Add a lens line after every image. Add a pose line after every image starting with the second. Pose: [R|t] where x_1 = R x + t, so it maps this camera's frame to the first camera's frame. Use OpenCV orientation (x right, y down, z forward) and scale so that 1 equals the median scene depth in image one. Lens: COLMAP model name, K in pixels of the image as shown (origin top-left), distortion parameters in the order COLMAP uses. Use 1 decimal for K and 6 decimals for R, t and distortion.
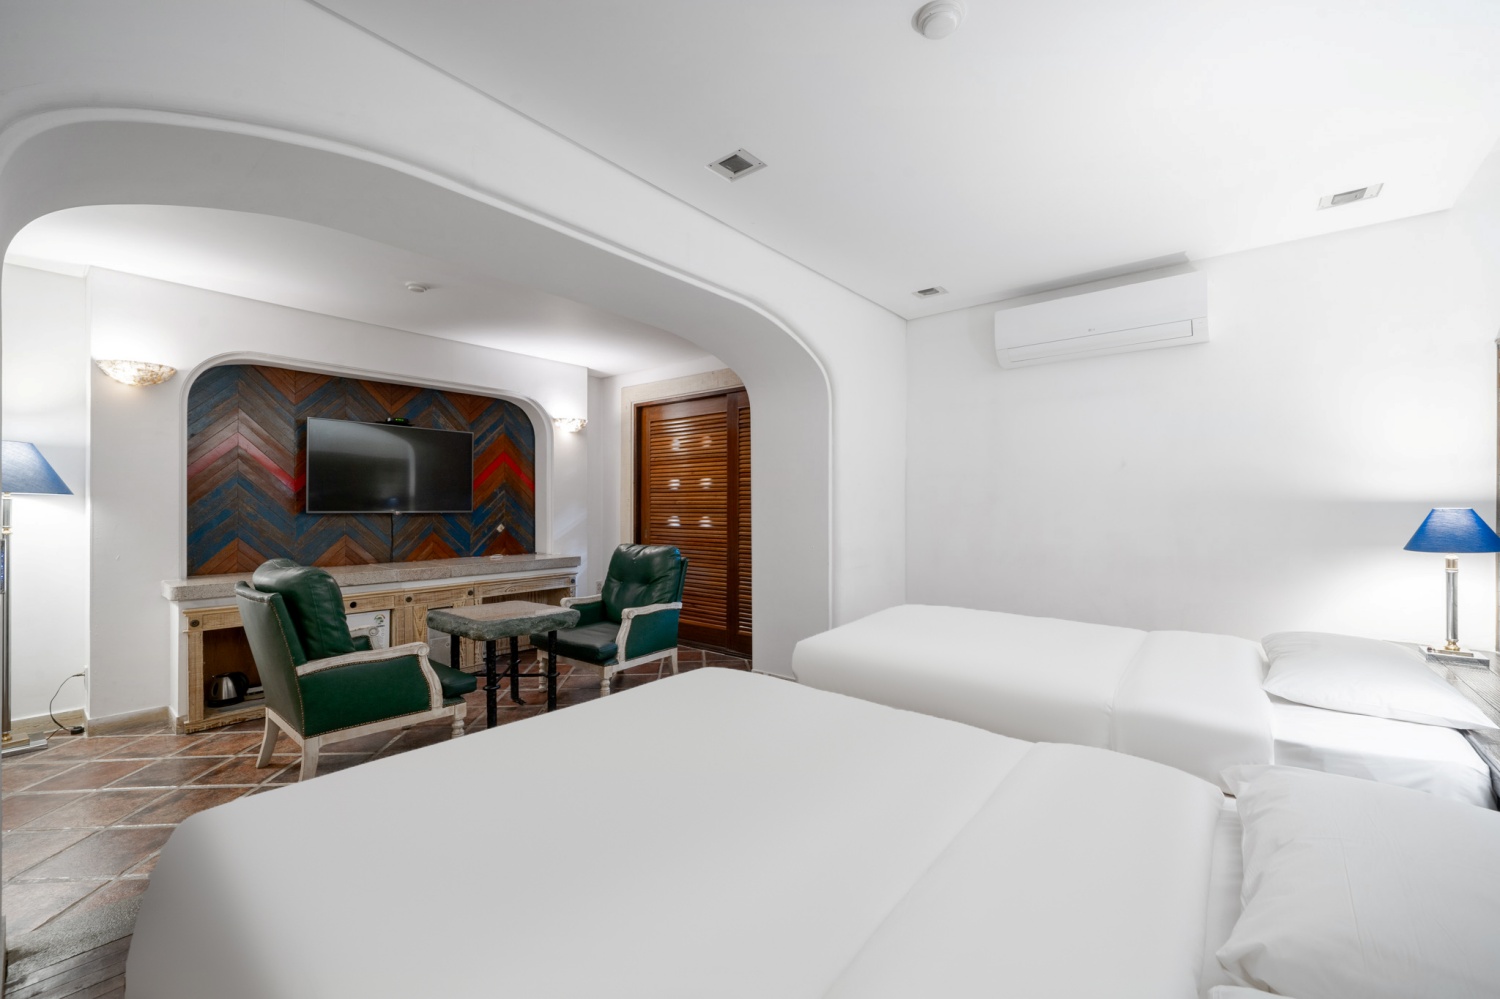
lens RADIAL K [[618.3, 0, 749.7], [0, 618.3, 503.2], [0, 0, 1]] dist [0.001683, 0.000366]
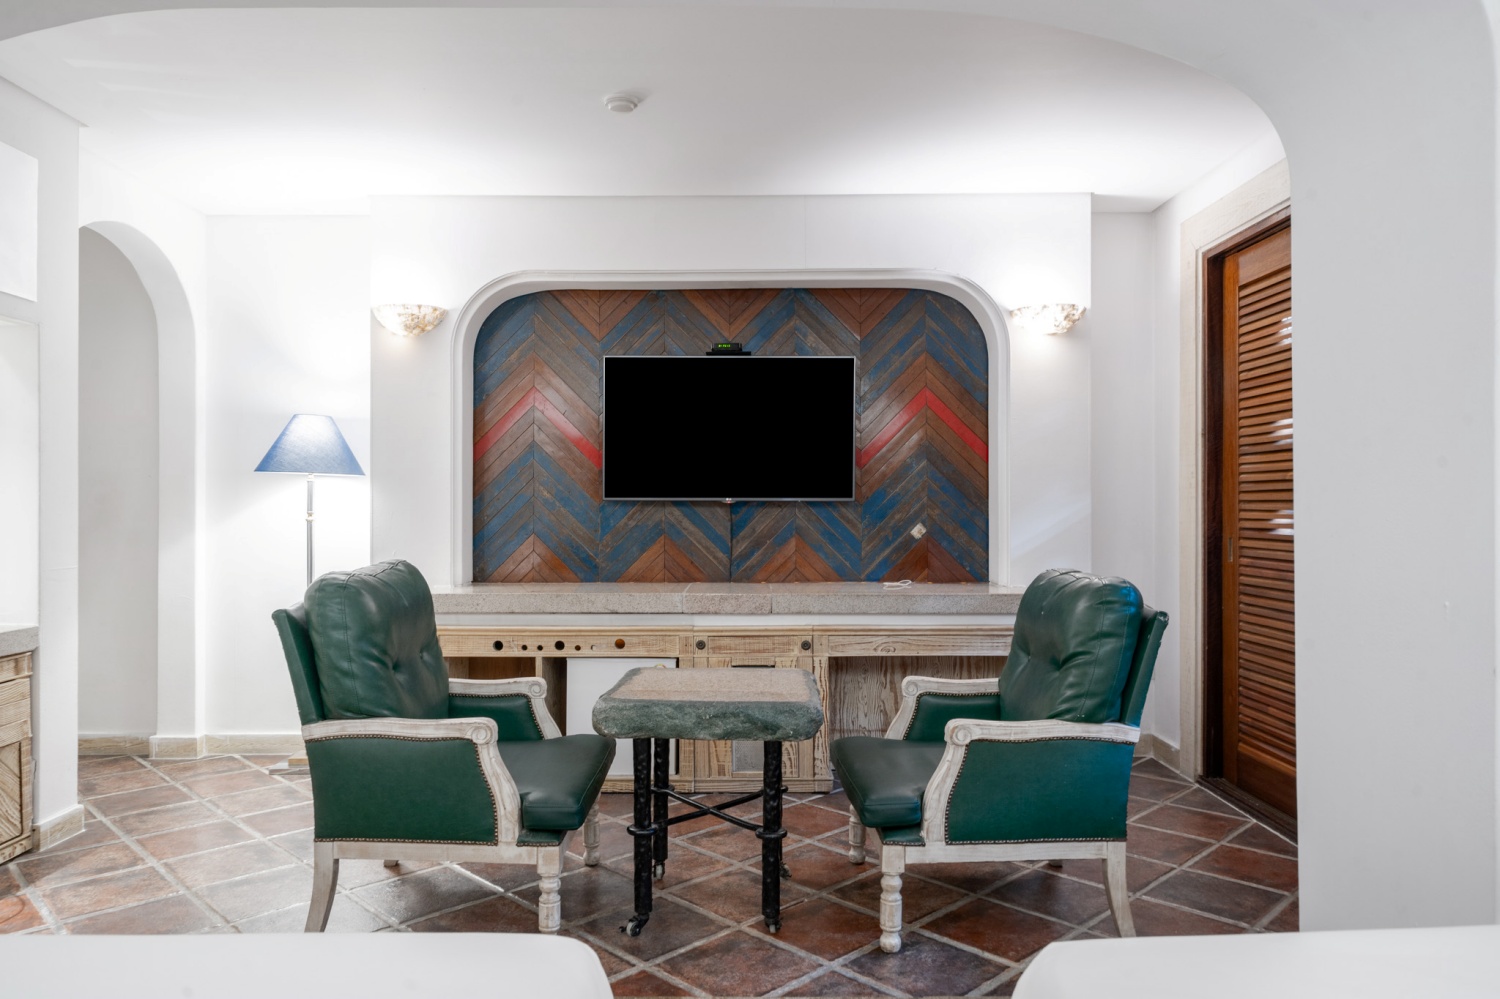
lens RADIAL K [[1017.7, 0, 748.1], [0, 1017.7, 502.1], [0, 0, 1]] dist [0.006525, -0.005581]
pose [[0.632761, -0.005335, -0.774329, 0.231025], [0.003827, 0.999986, -0.003763, 0.022778], [0.774338, -0.000582, 0.632772, 0.417791]]
